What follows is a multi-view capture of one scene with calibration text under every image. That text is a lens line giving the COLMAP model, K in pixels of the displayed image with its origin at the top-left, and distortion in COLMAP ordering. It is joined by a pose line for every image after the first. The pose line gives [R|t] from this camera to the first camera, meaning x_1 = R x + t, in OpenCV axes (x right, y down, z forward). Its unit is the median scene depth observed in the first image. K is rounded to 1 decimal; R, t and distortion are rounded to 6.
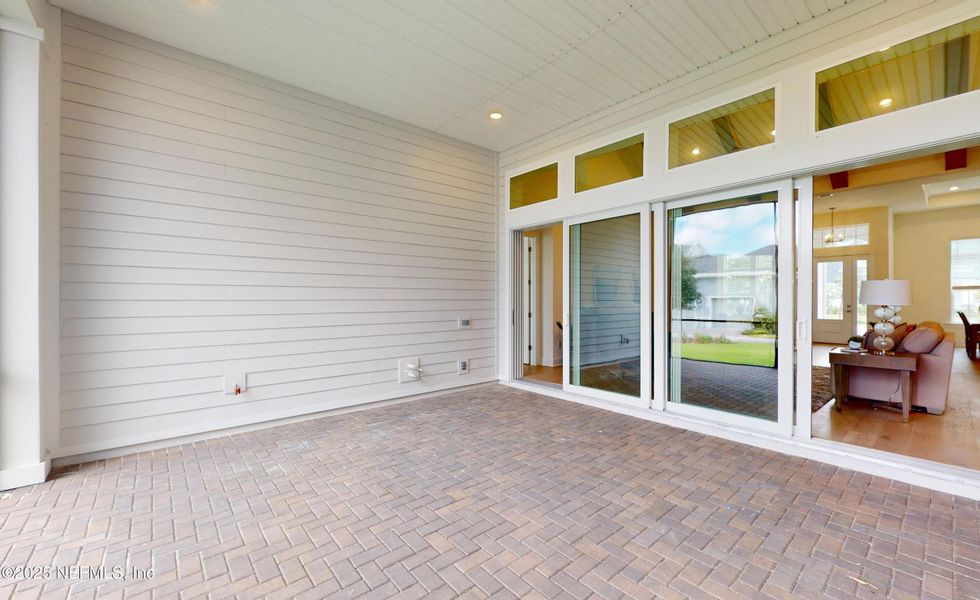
lens RADIAL K [[386.1, 0, 489.5], [0, 386.1, 300.5], [0, 0, 1]] dist [-0.001284, -0.000050]
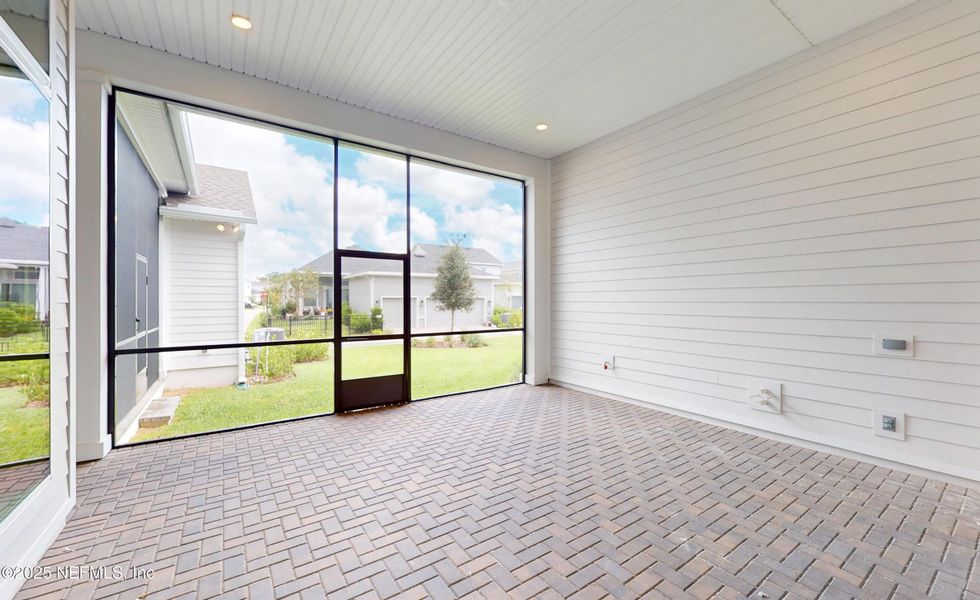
lens RADIAL K [[386.1, 0, 490.5], [0, 386.1, 299.6], [0, 0, 1]] dist [-0.001284, -0.000050]
pose [[-0.094404, -0.003170, -0.995529, 0.623733], [-0.002733, 0.999992, -0.002925, -0.003180], [0.995530, 0.002445, -0.094412, 0.575336]]
